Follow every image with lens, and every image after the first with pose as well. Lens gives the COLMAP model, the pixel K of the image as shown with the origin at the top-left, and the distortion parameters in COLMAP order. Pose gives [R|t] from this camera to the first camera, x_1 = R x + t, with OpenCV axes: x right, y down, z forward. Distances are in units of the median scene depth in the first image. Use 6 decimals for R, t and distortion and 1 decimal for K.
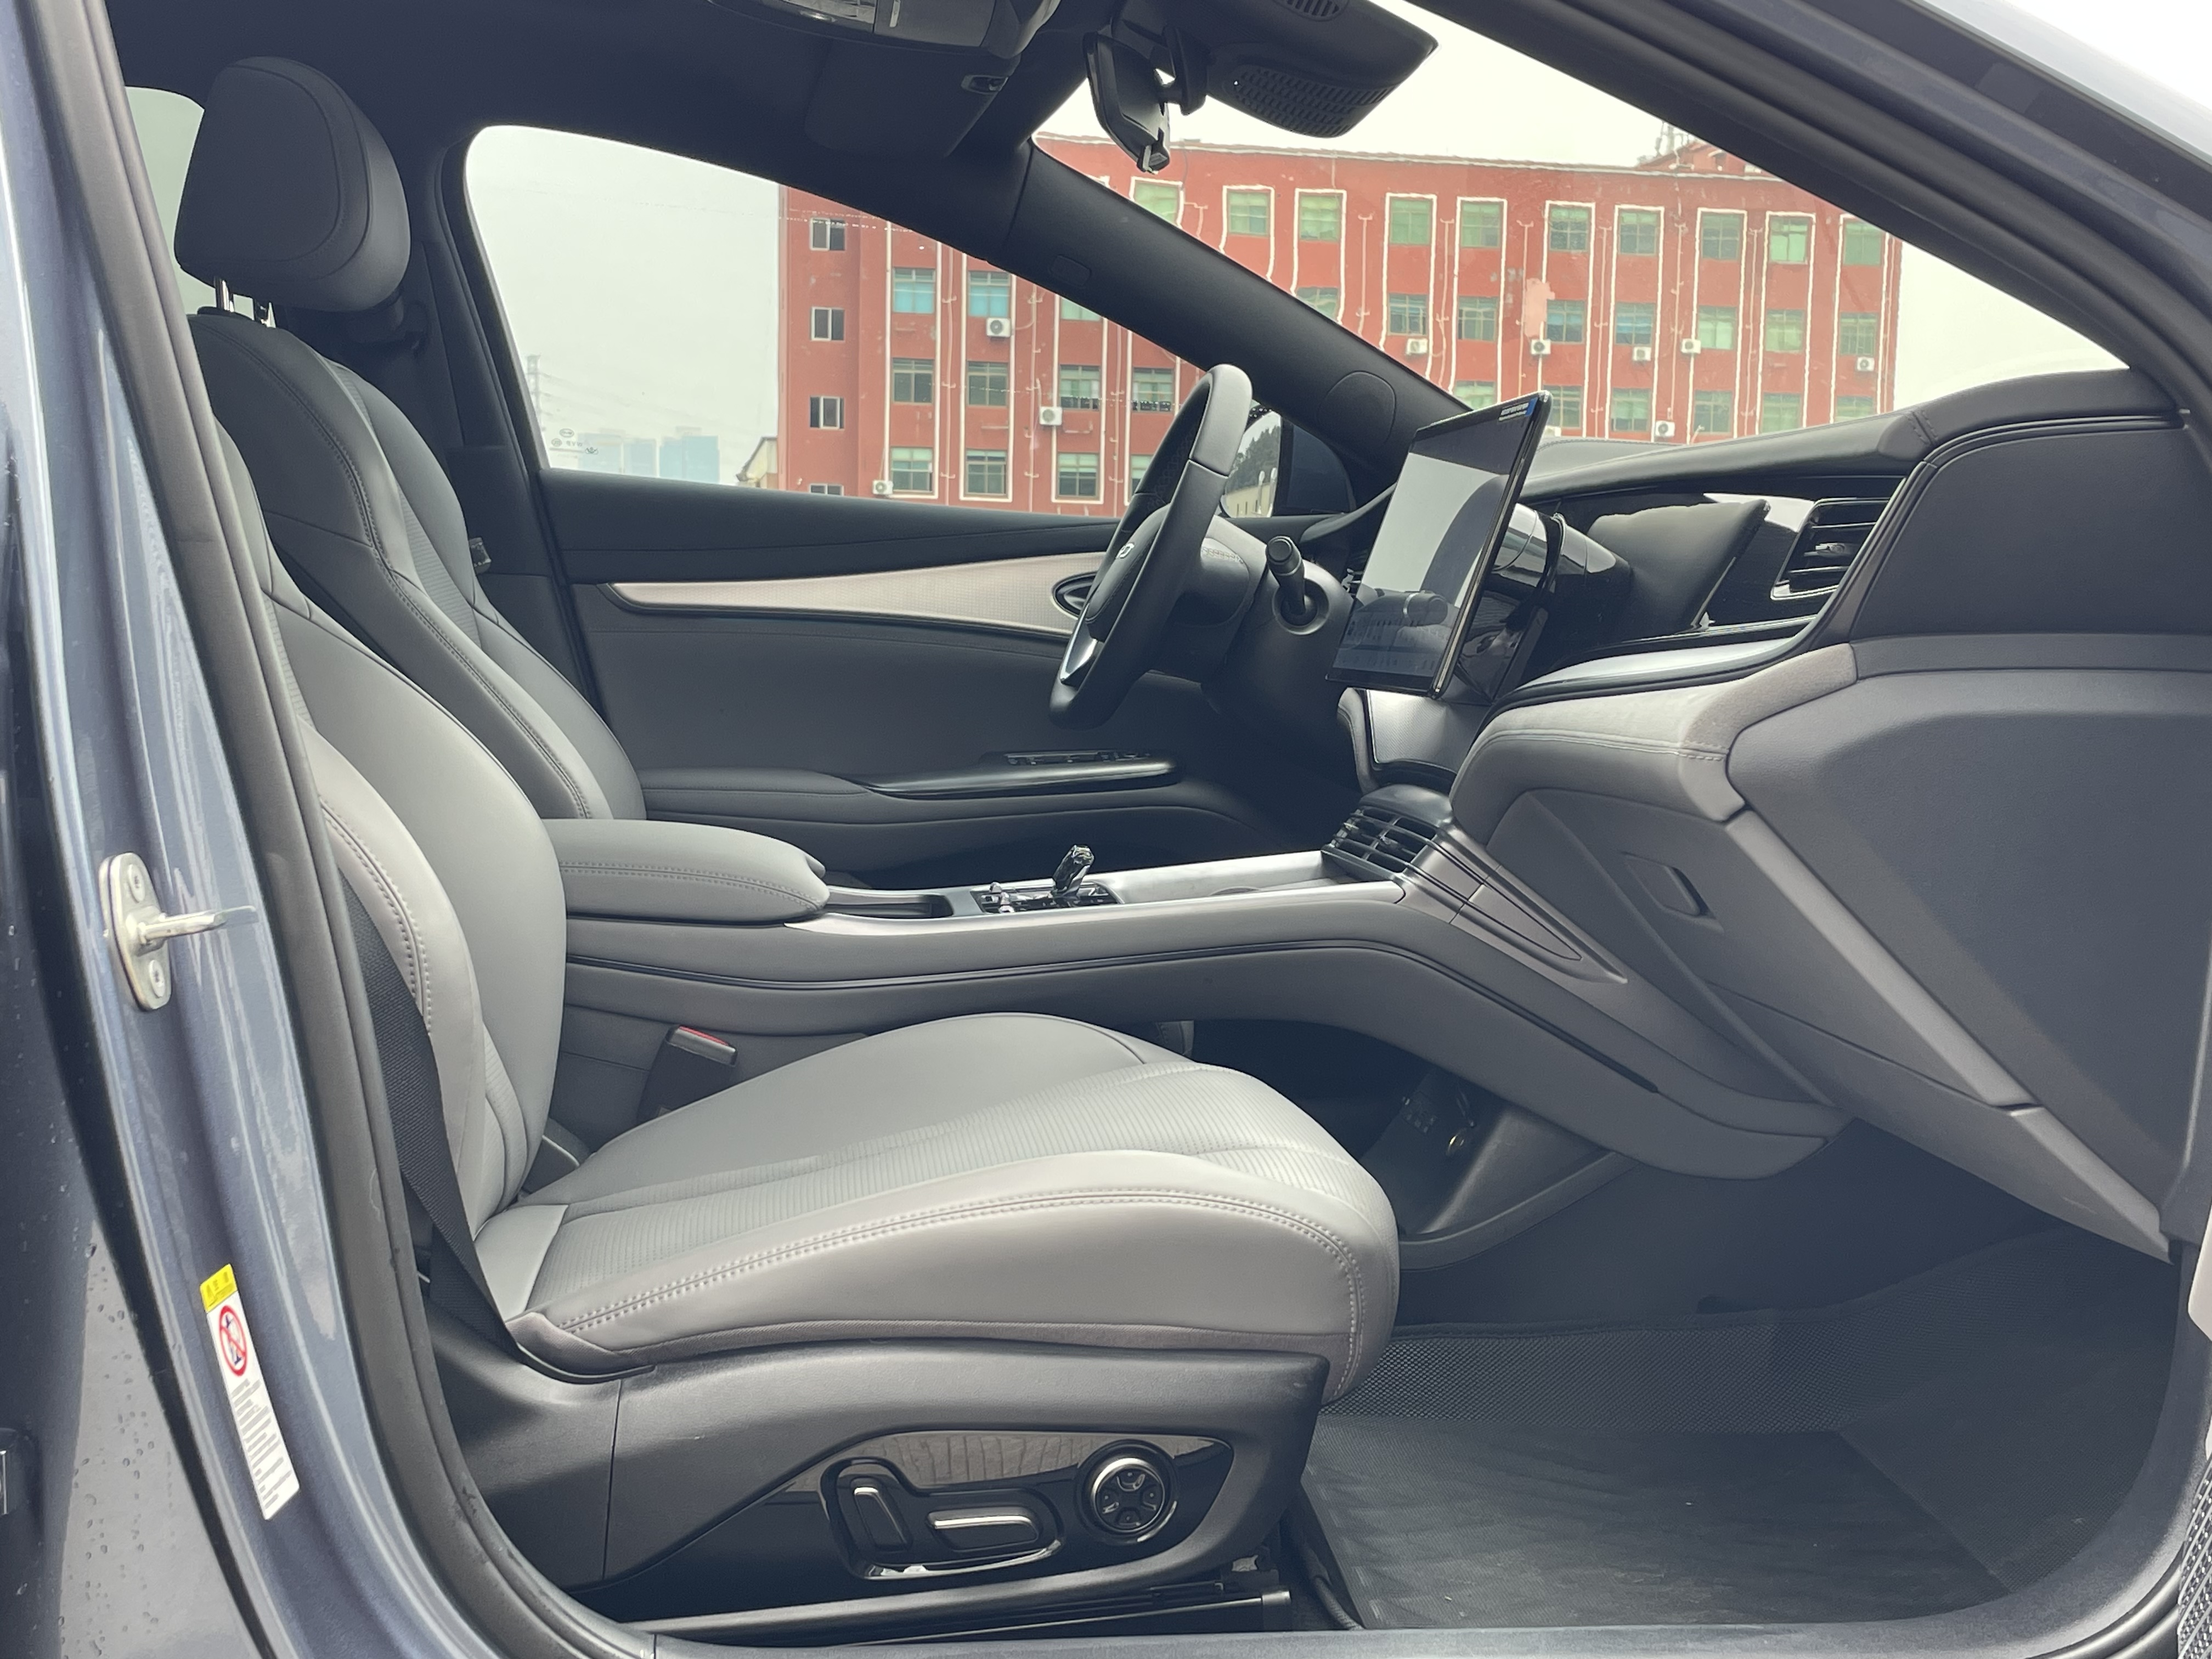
lens RADIAL K [[2597.7, 0, 910.2], [0, 2597.7, 828.7], [0, 0, 1]] dist [0.190998, -0.366135]
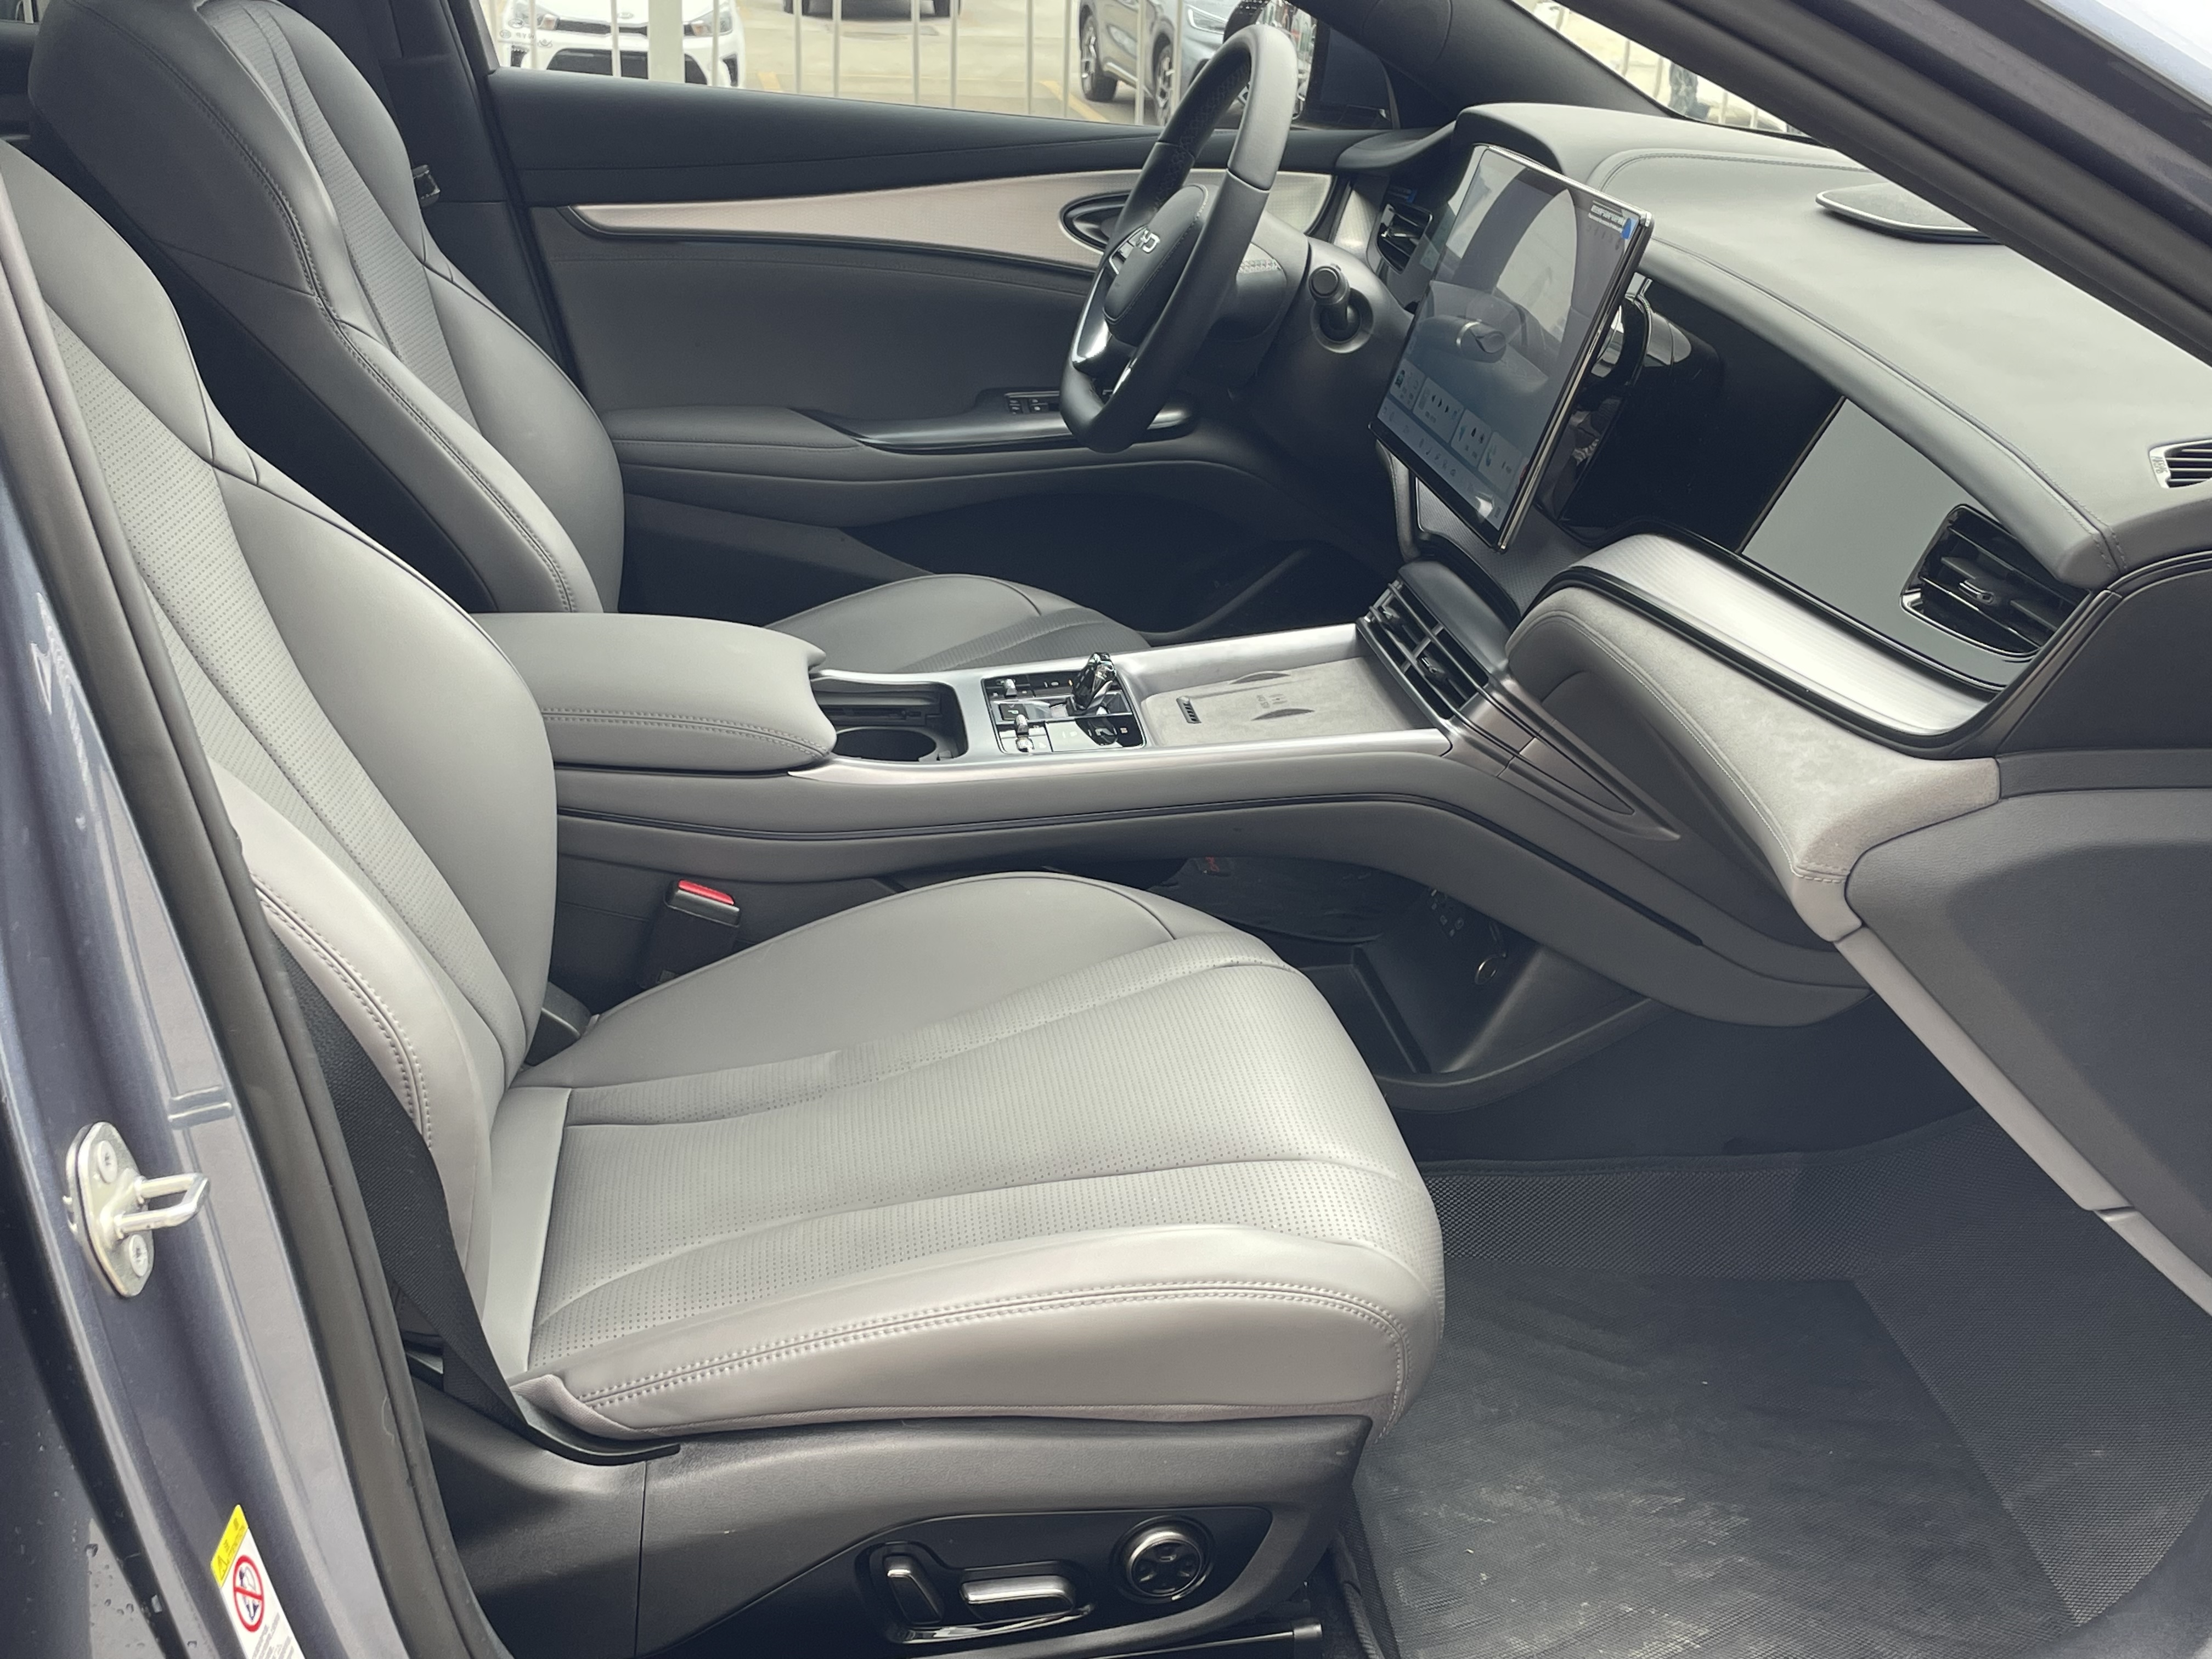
lens RADIAL K [[2597.7, 0, 910.2], [0, 2597.7, 828.7], [0, 0, 1]] dist [0.190998, -0.366135]
pose [[0.999880, -0.005749, 0.014363, -0.018544], [0.001528, 0.960553, 0.278093, -0.212068], [-0.015395, -0.278038, 0.960447, 0.096067]]
